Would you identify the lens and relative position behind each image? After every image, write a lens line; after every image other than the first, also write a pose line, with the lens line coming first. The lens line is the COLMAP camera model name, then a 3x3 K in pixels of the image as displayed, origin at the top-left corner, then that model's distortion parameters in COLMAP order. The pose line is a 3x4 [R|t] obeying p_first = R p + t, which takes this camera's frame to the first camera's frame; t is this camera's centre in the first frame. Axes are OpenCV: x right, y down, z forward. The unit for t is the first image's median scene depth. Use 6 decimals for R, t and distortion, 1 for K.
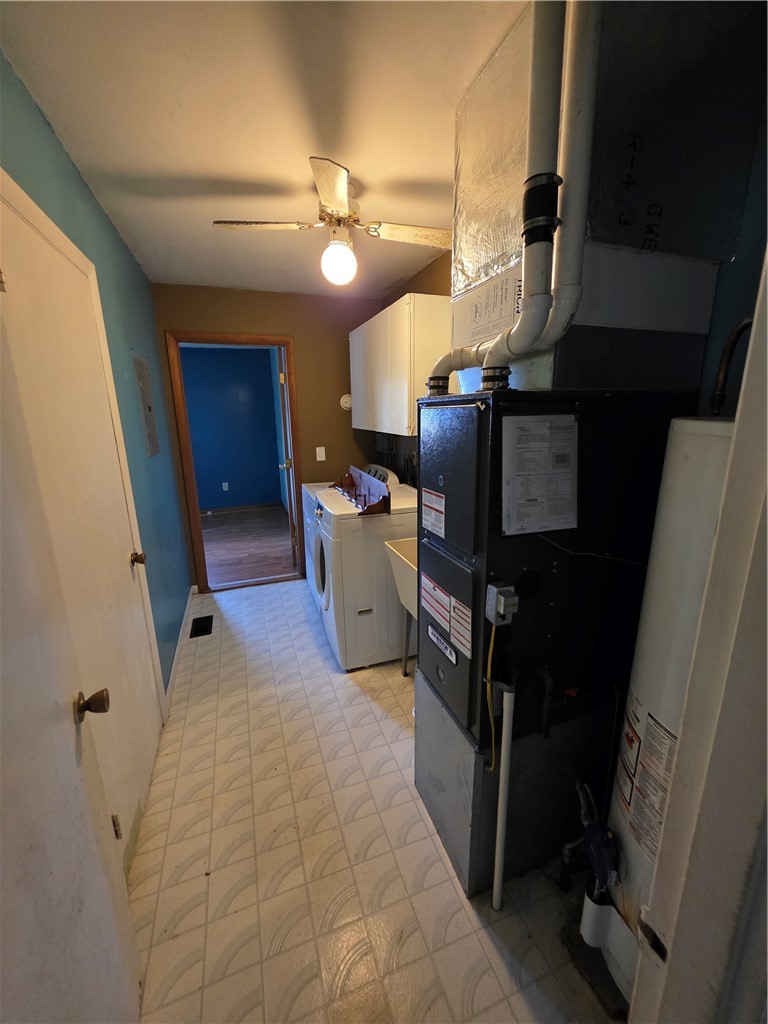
lens RADIAL K [[409.3, 0, 387.4], [0, 409.3, 507.6], [0, 0, 1]] dist [-0.005533, 0.002740]
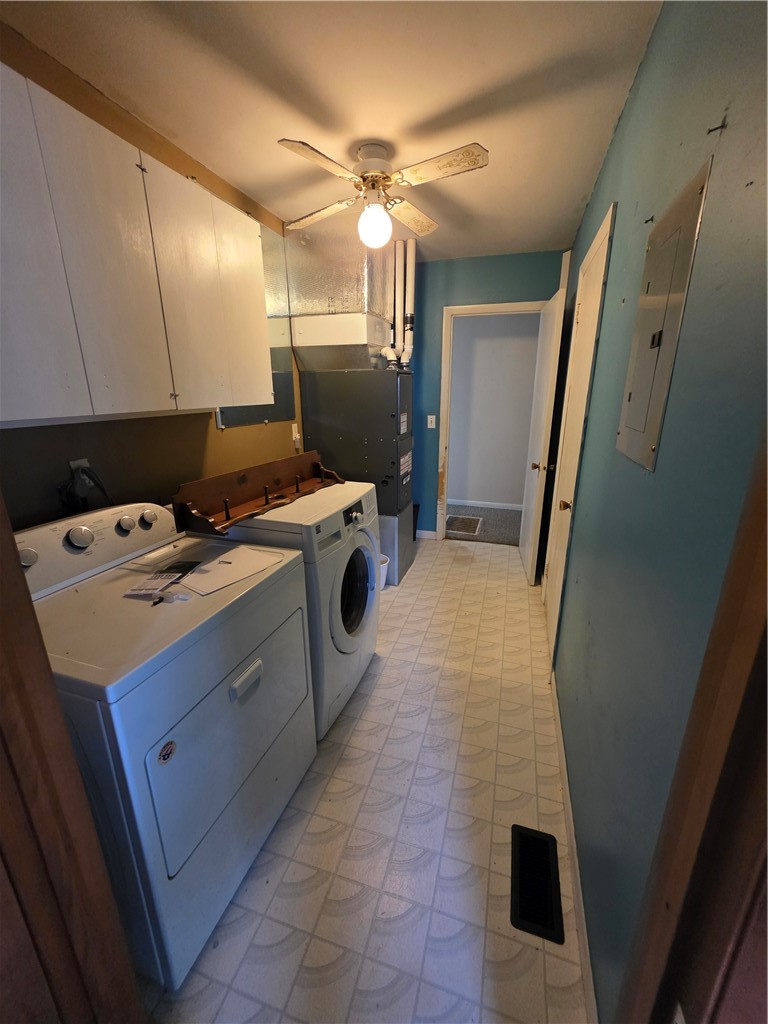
lens RADIAL K [[409.3, 0, 385.3], [0, 409.3, 510.6], [0, 0, 1]] dist [-0.005533, 0.002740]
pose [[-0.792128, -0.161015, 0.588734, -0.459749], [0.153907, 0.880713, 0.447947, -0.226258], [-0.590632, 0.445442, -0.672856, 1.069653]]
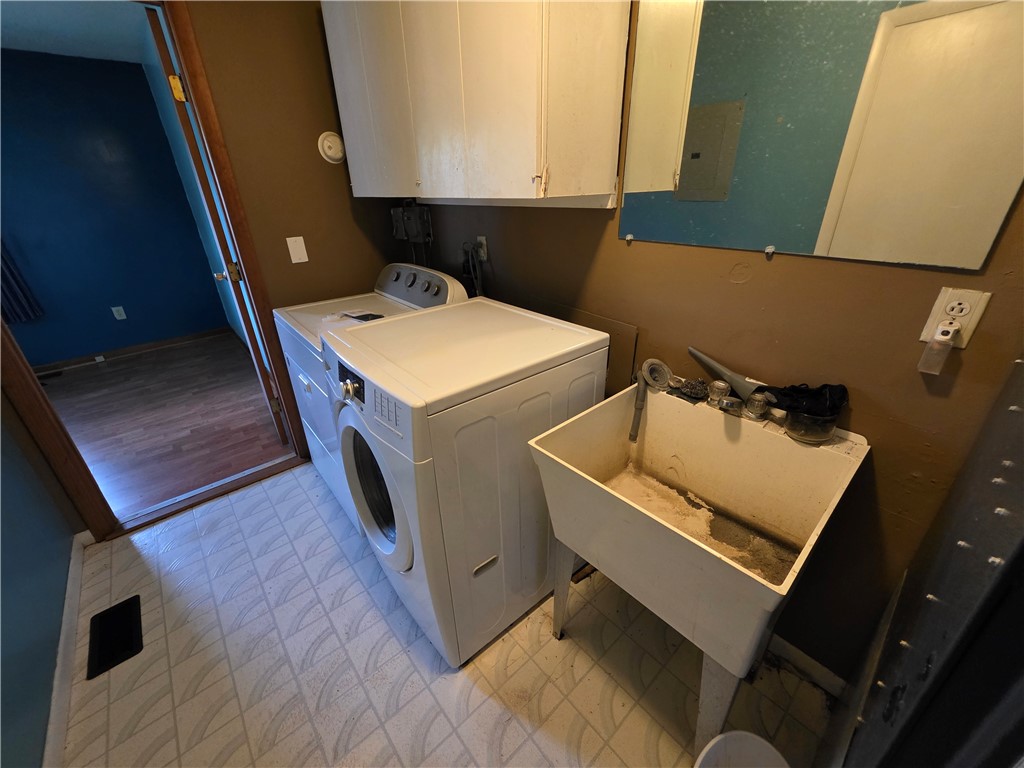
lens RADIAL K [[409.3, 0, 508.3], [0, 409.3, 383.6], [0, 0, 1]] dist [-0.005533, 0.002740]
pose [[0.935078, -0.159971, 0.316289, -0.109053], [0.091281, 0.970943, 0.221216, -0.056188], [-0.342487, -0.177983, 0.922510, 0.393988]]
